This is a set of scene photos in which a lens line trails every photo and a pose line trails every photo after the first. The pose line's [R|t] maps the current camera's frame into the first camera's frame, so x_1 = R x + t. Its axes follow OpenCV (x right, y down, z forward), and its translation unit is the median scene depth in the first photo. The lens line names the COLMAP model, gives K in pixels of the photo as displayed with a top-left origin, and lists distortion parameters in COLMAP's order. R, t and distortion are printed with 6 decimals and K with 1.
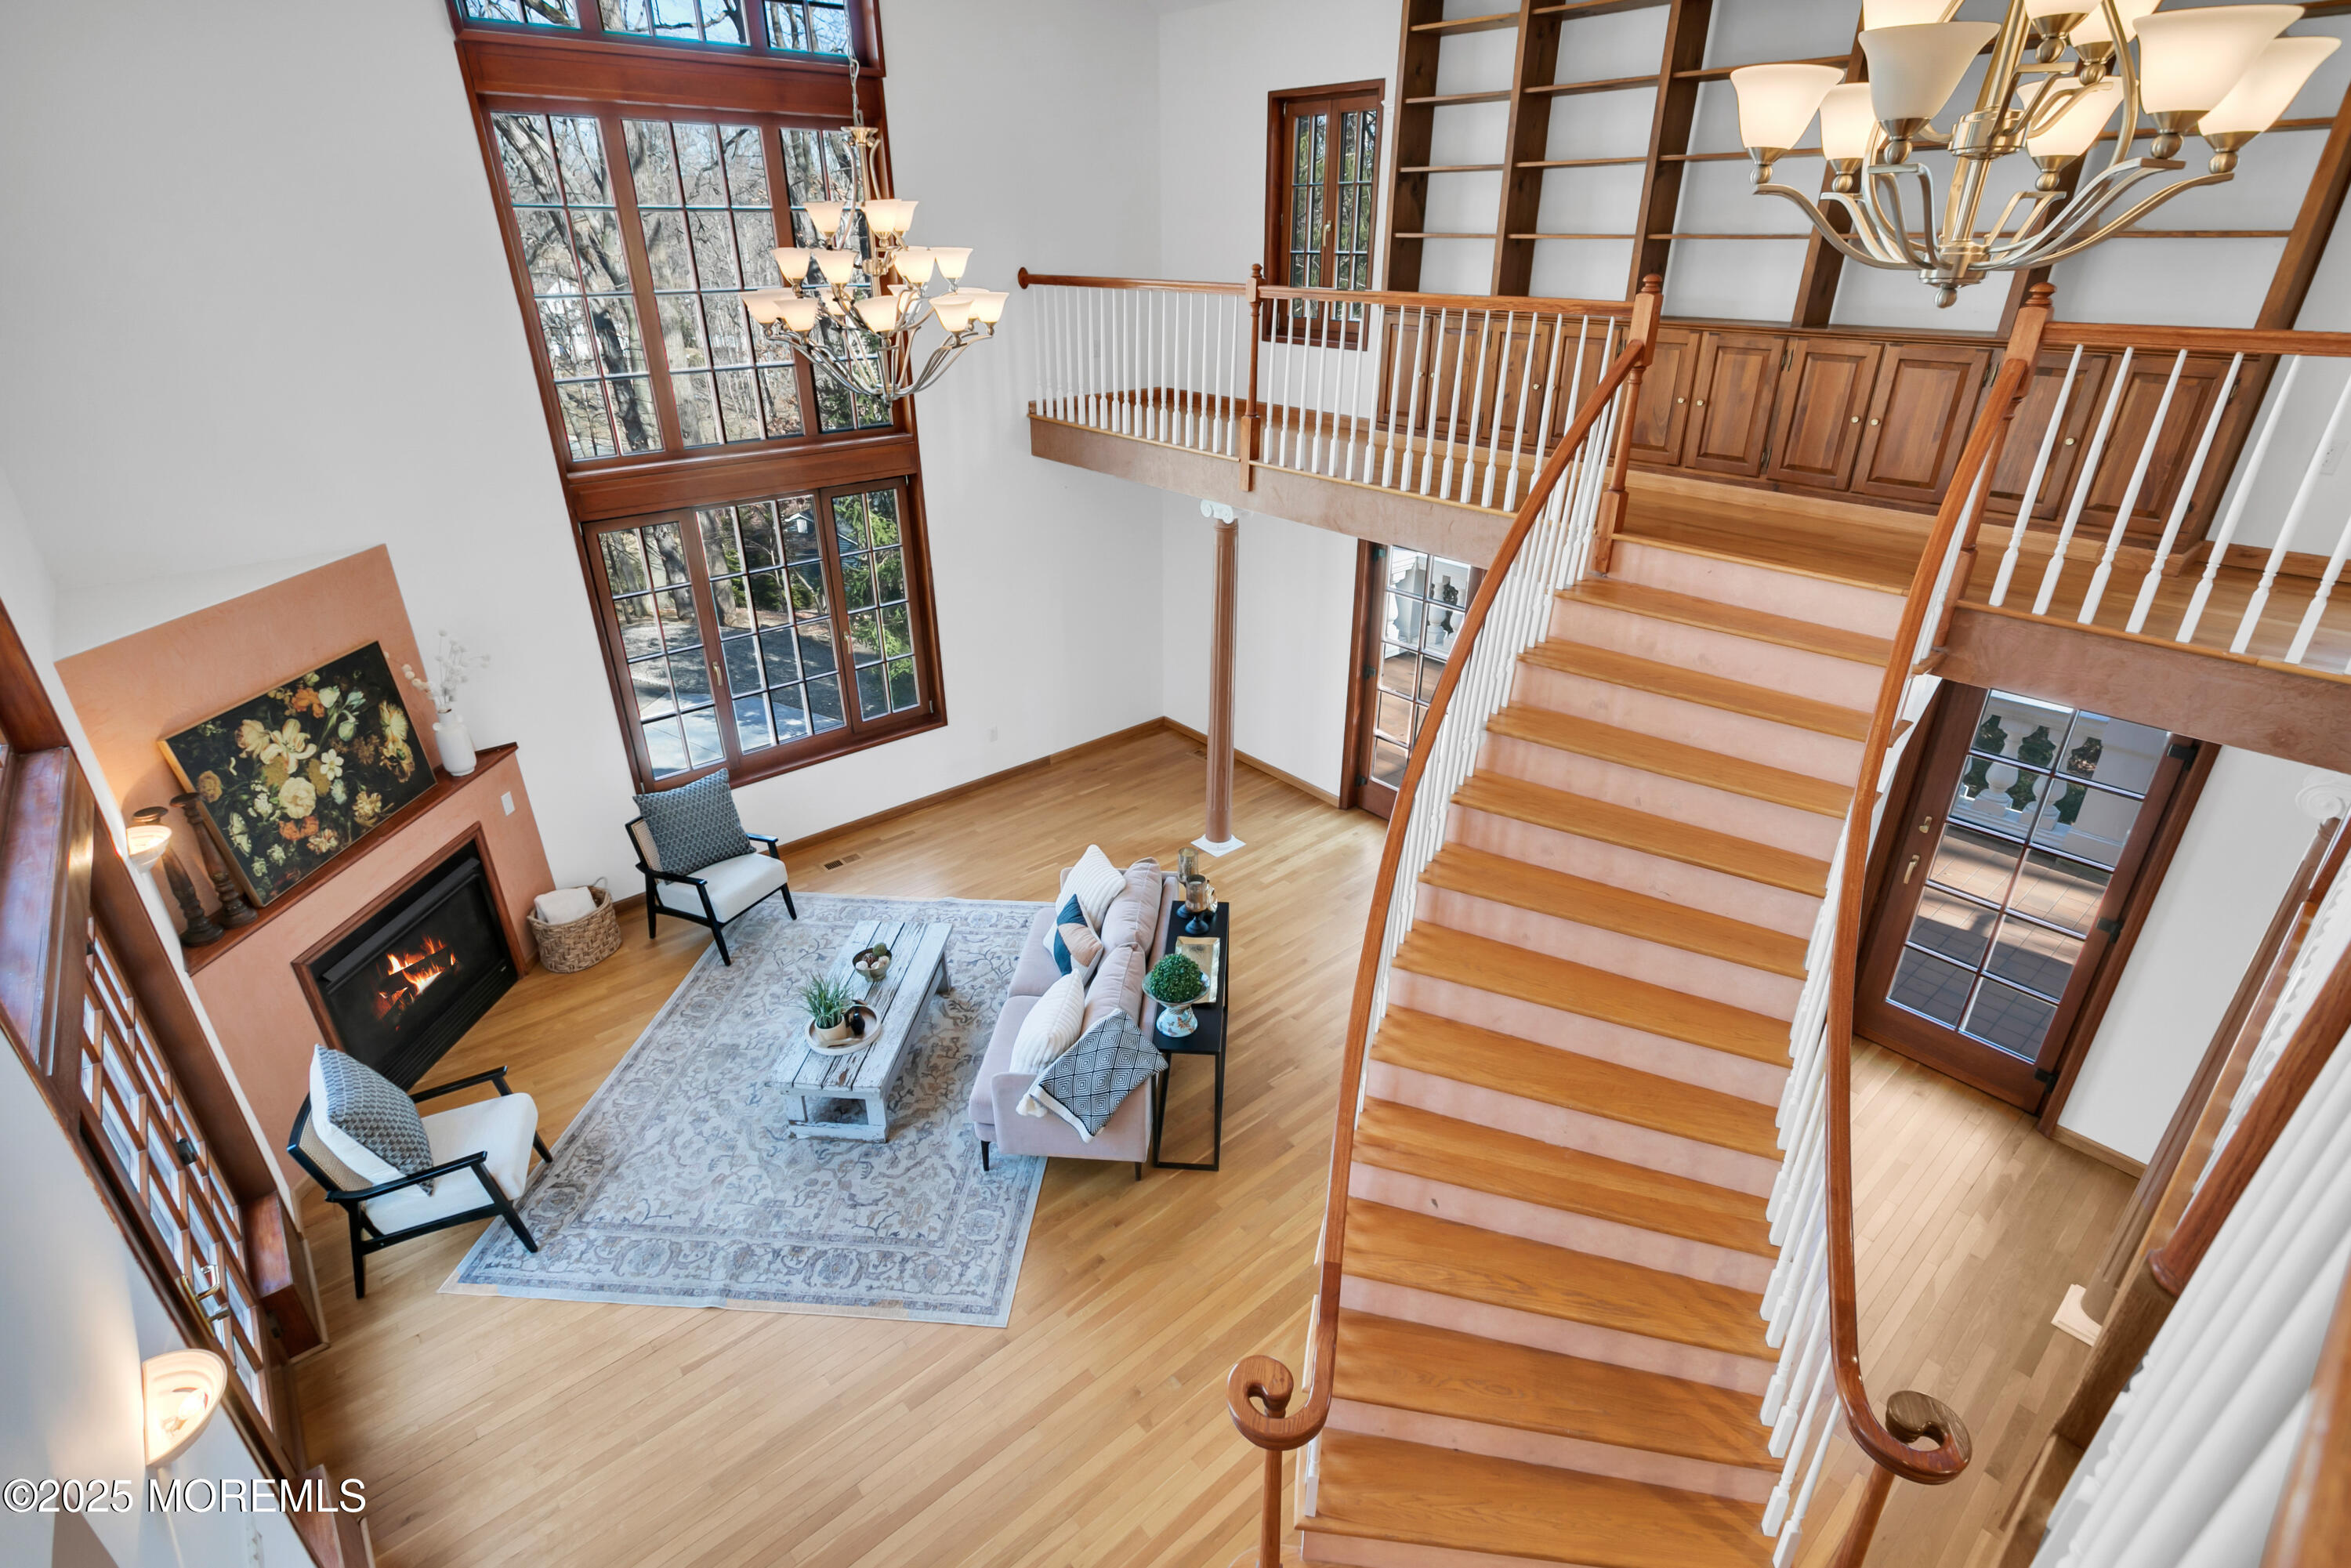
lens RADIAL K [[1129.5, 0, 1171.6], [0, 1129.5, 779.0], [0, 0, 1]] dist [-0.000563, -0.000071]
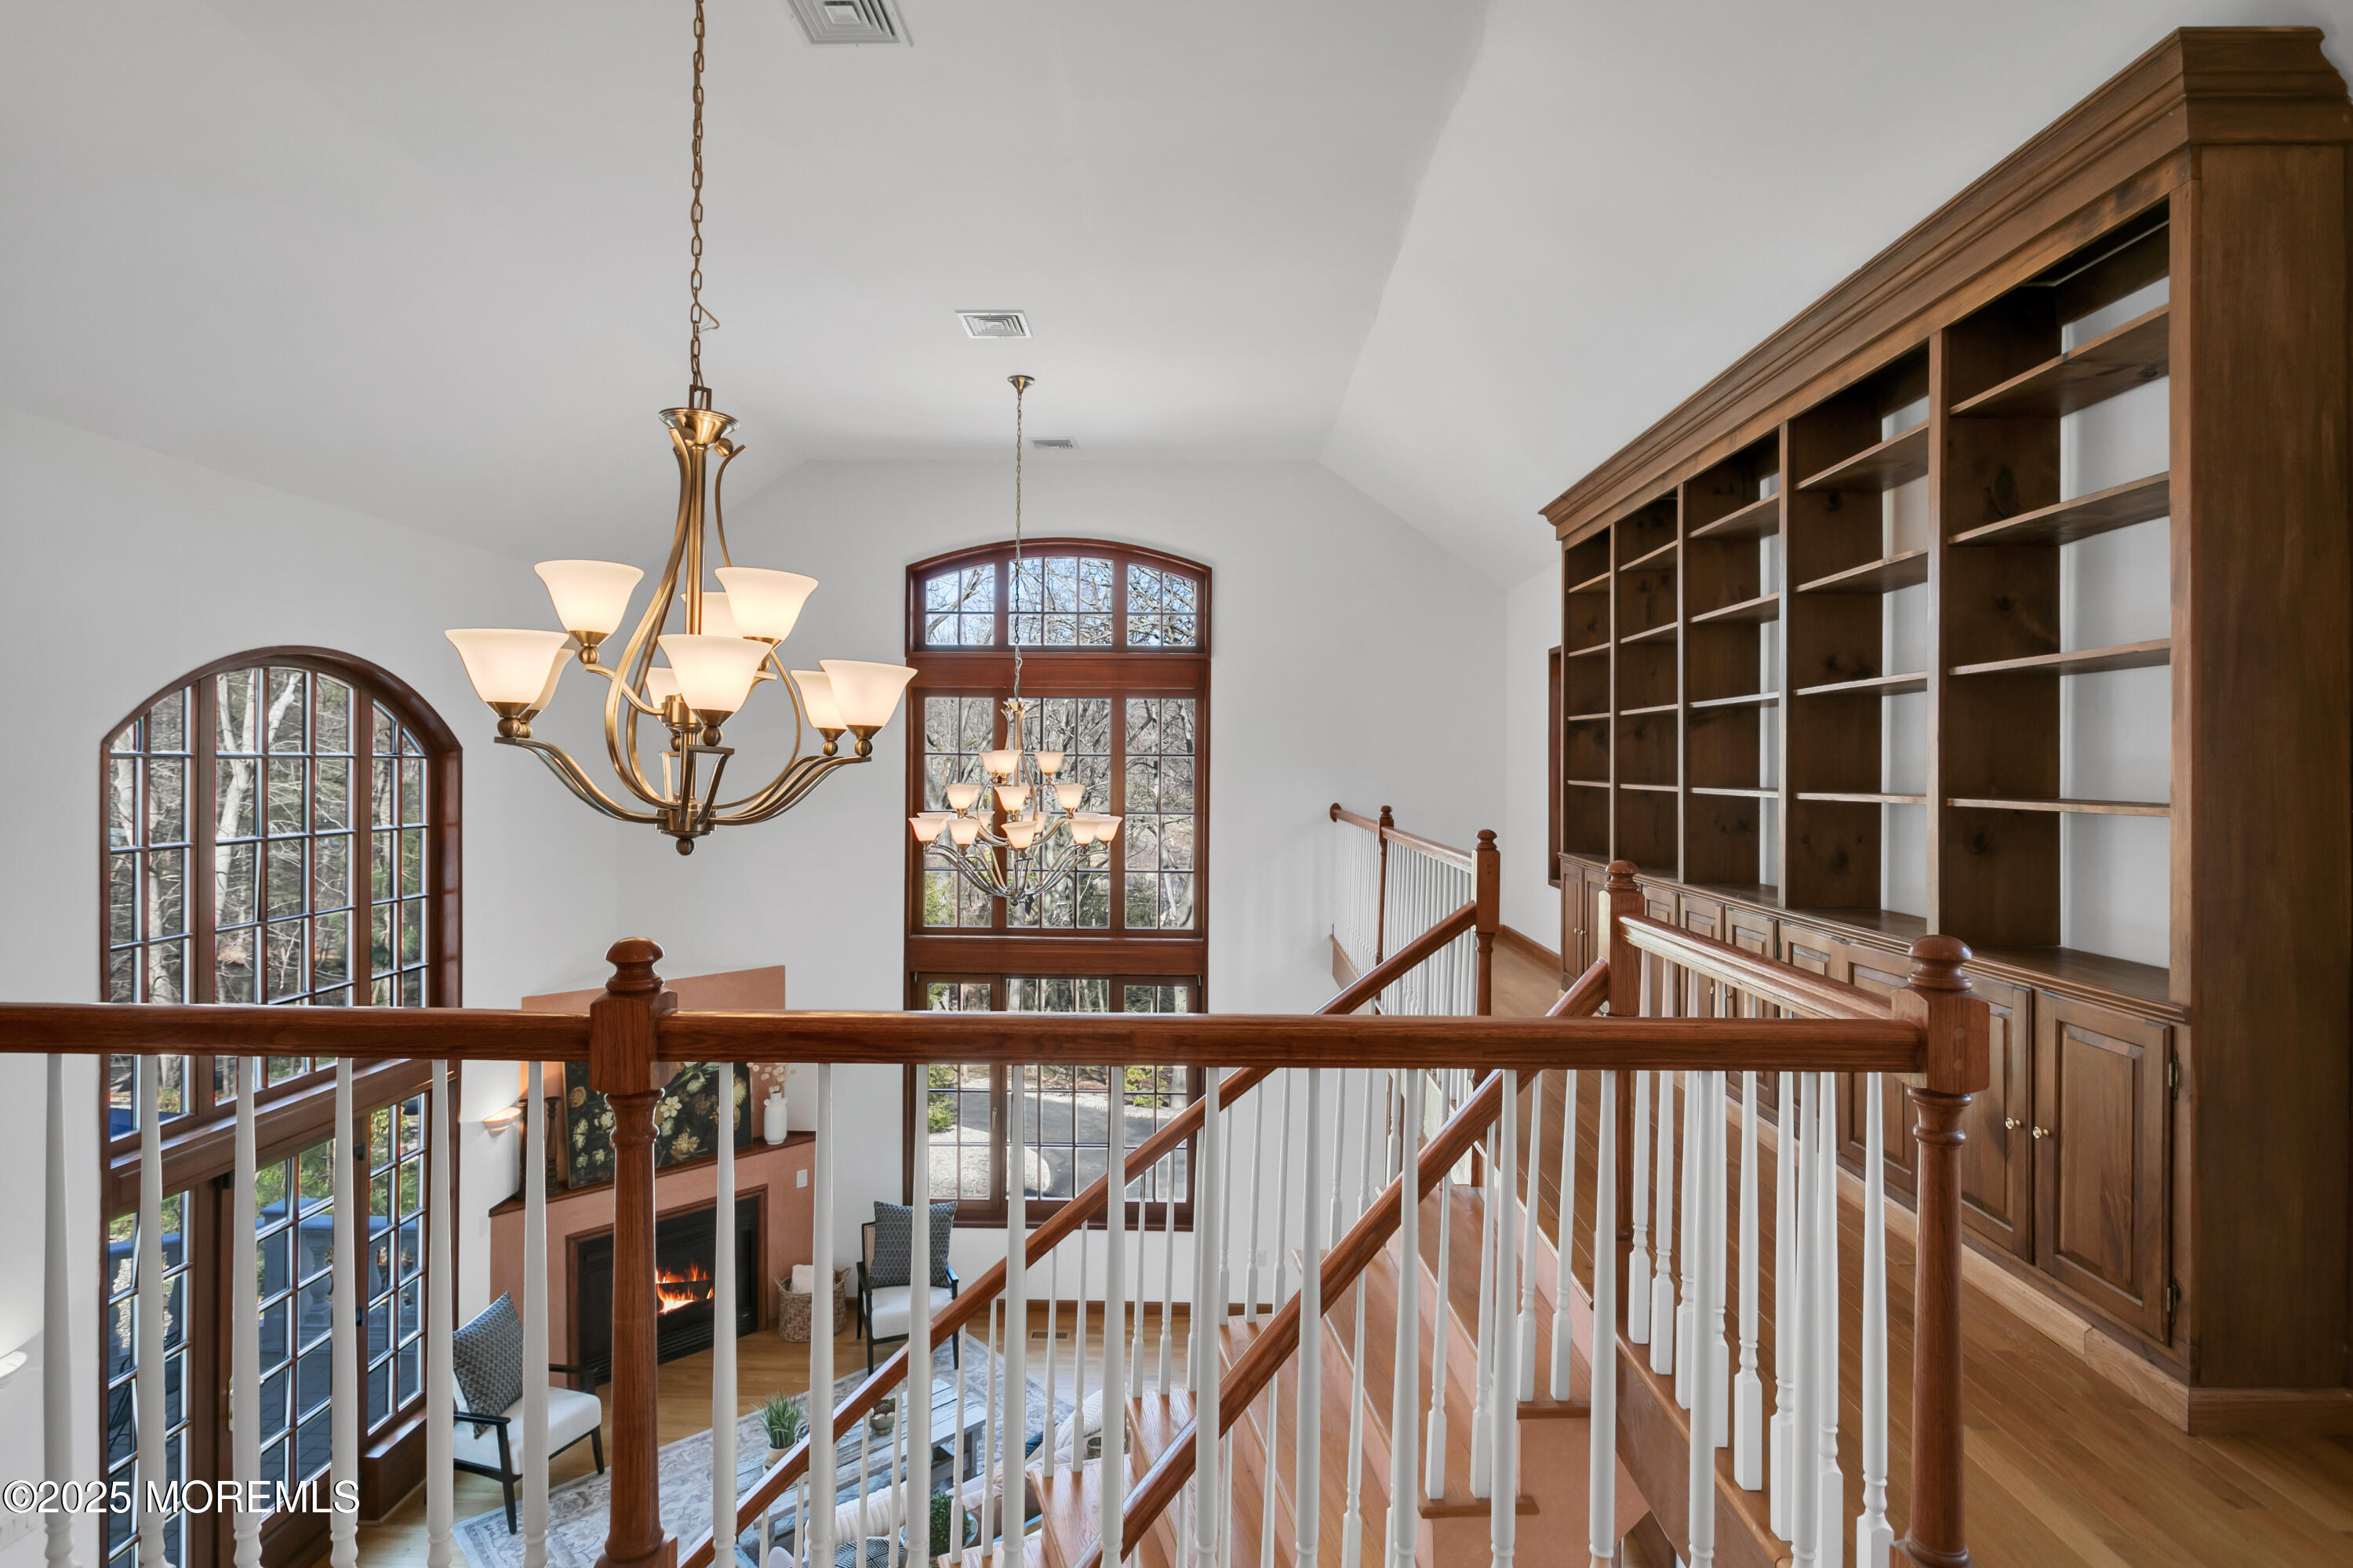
lens RADIAL K [[1203.5, 0, 1179.6], [0, 1203.5, 779.1], [0, 0, 1]] dist [-0.003921, -0.000197]
pose [[0.746554, 0.017709, -0.665089, 0.675736], [-0.302673, 0.899254, -0.315803, -0.093426], [0.592491, 0.437069, 0.676702, 0.181203]]
